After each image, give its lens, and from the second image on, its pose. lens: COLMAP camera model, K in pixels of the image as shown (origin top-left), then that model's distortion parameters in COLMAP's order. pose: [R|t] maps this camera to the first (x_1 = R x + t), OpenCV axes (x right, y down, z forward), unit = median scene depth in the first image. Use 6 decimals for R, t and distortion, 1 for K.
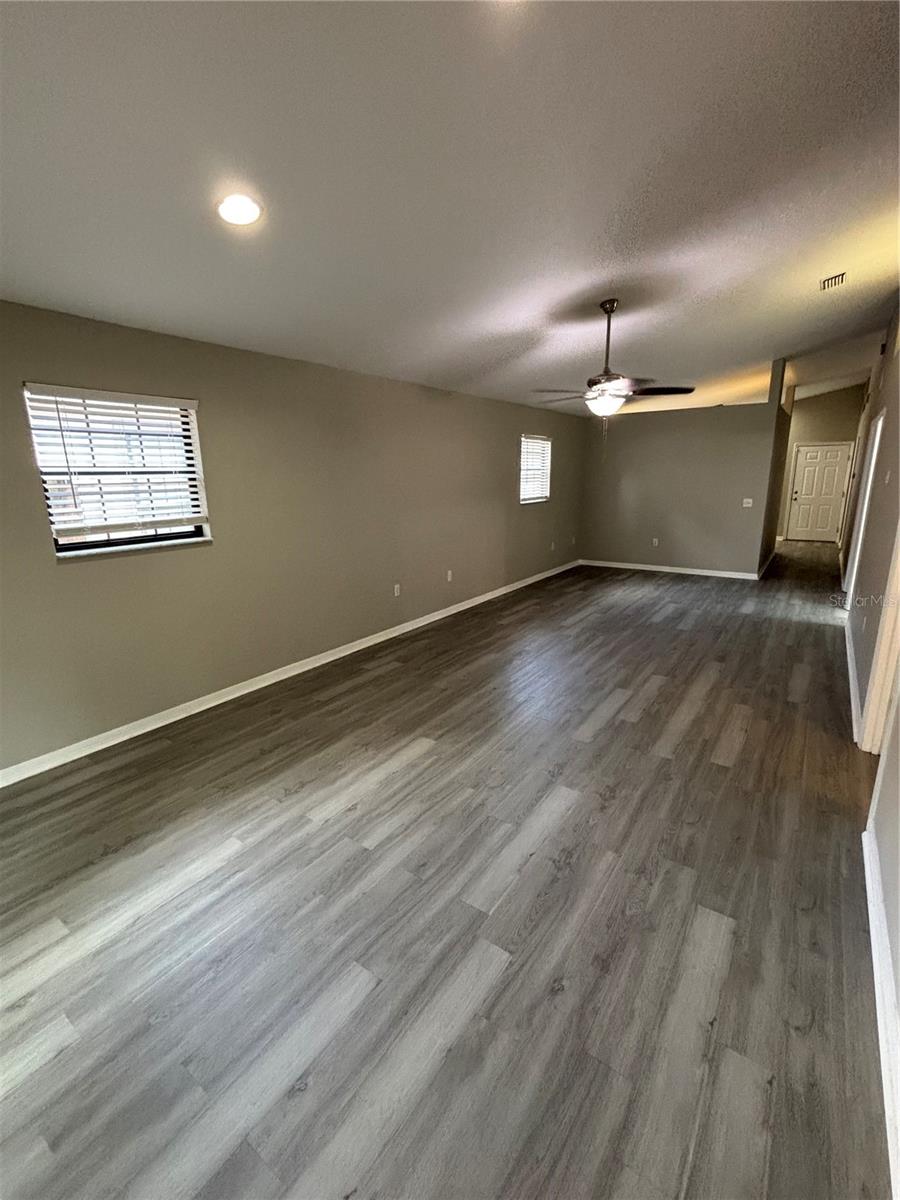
lens RADIAL K [[525.7, 0, 450.0], [0, 525.7, 600.0], [0, 0, 1]] dist [0.001591, 0.000531]
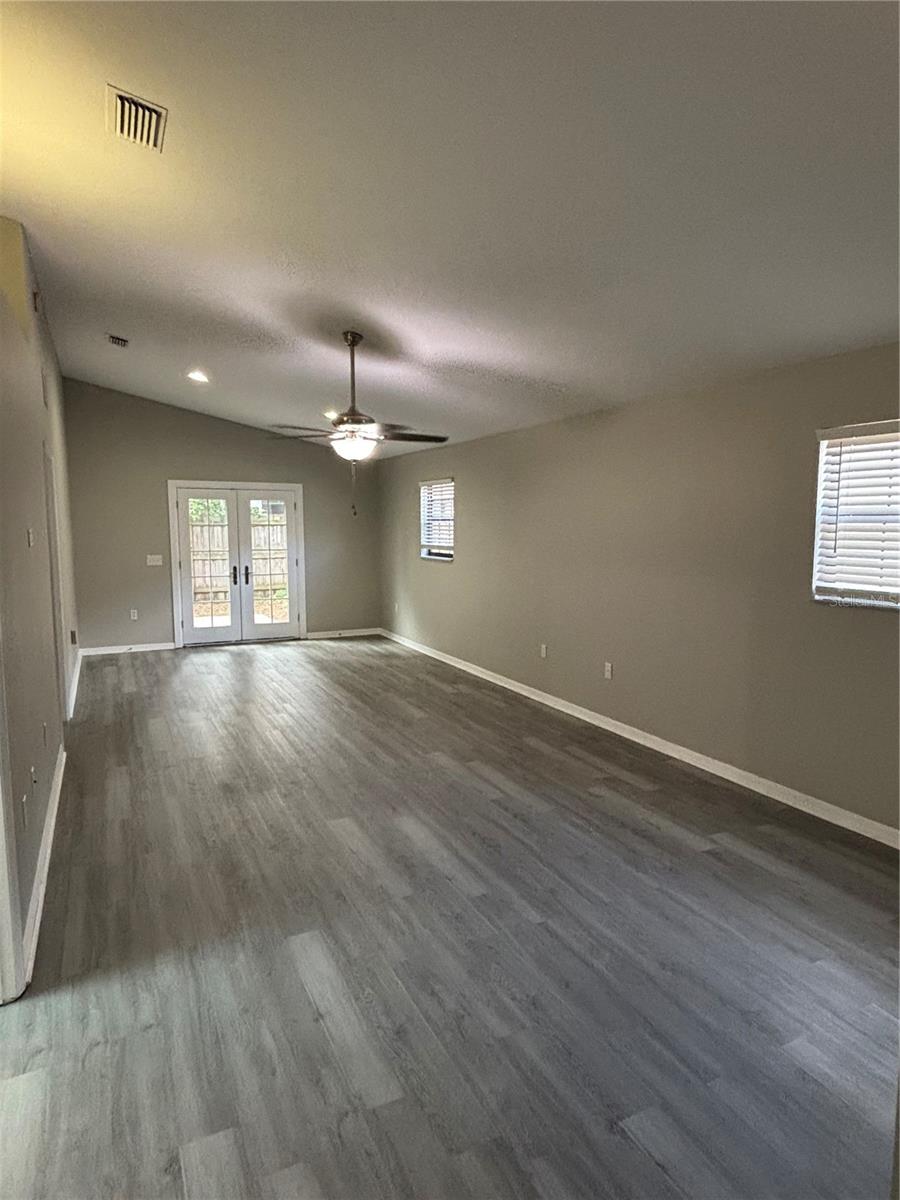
lens RADIAL K [[719.1, 0, 457.0], [0, 719.1, 597.5], [0, 0, 1]] dist [0.047243, -0.055223]
pose [[-0.482926, 0.107384, -0.869052, 1.664459], [-0.197196, 0.953623, 0.227414, -0.579124], [0.853168, 0.281198, -0.439353, 2.281444]]
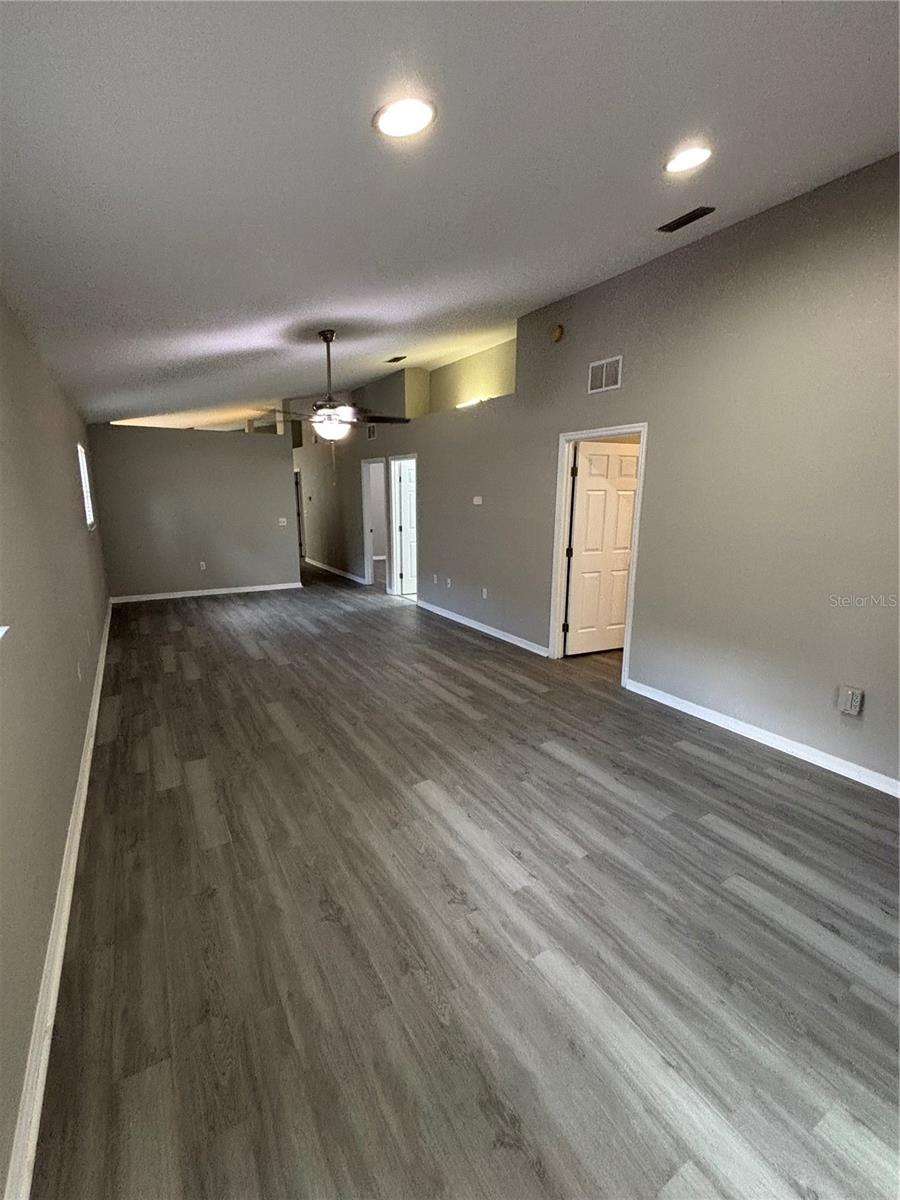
lens RADIAL K [[517.5, 0, 460.0], [0, 517.5, 603.0], [0, 0, 1]] dist [0.004833, -0.000746]
pose [[0.384128, -0.174538, 0.906632, -0.787027], [0.200790, 0.974259, 0.102485, -0.120307], [-0.901182, 0.142676, 0.409286, 0.529275]]
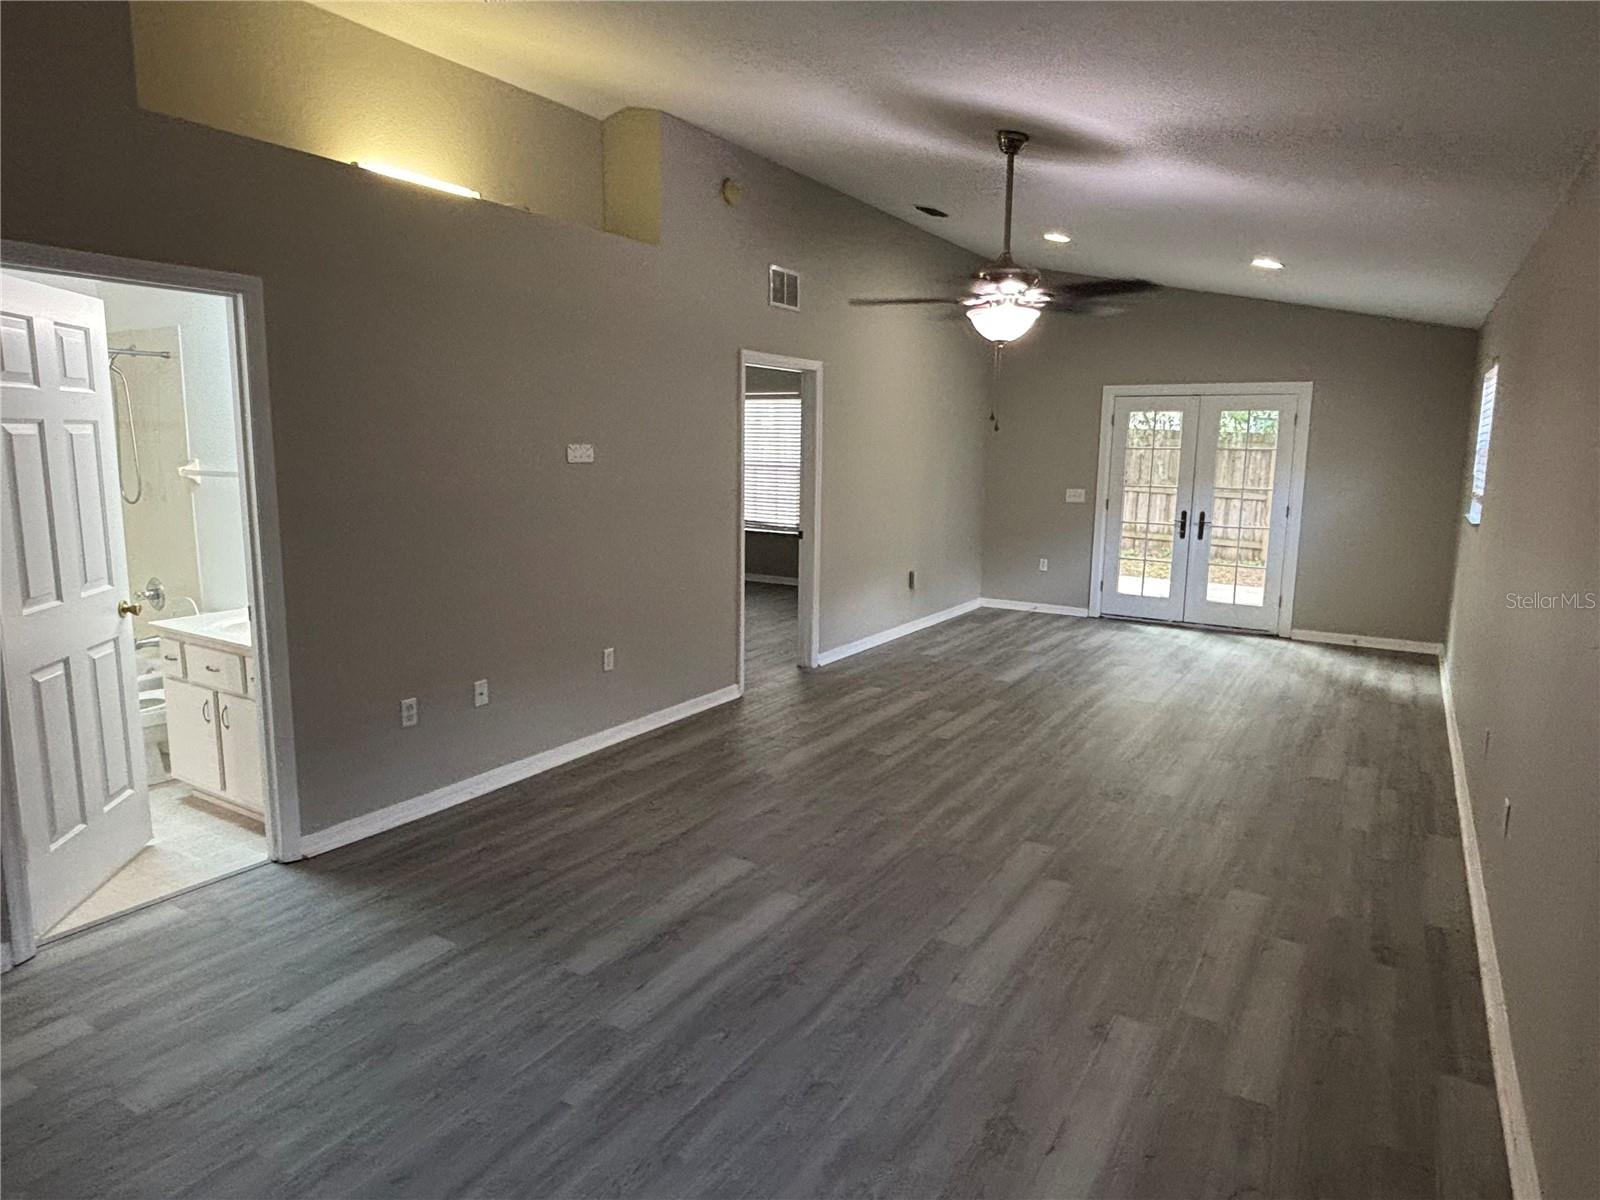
lens RADIAL K [[954.7, 0, 792.0], [0, 954.7, 582.4], [0, 0, 1]] dist [-0.004156, -0.001735]
pose [[-0.998741, 0.012989, -0.048463, 0.731136], [-0.006110, 0.927239, 0.374420, -0.641214], [0.049800, 0.374245, -0.925992, 2.613188]]
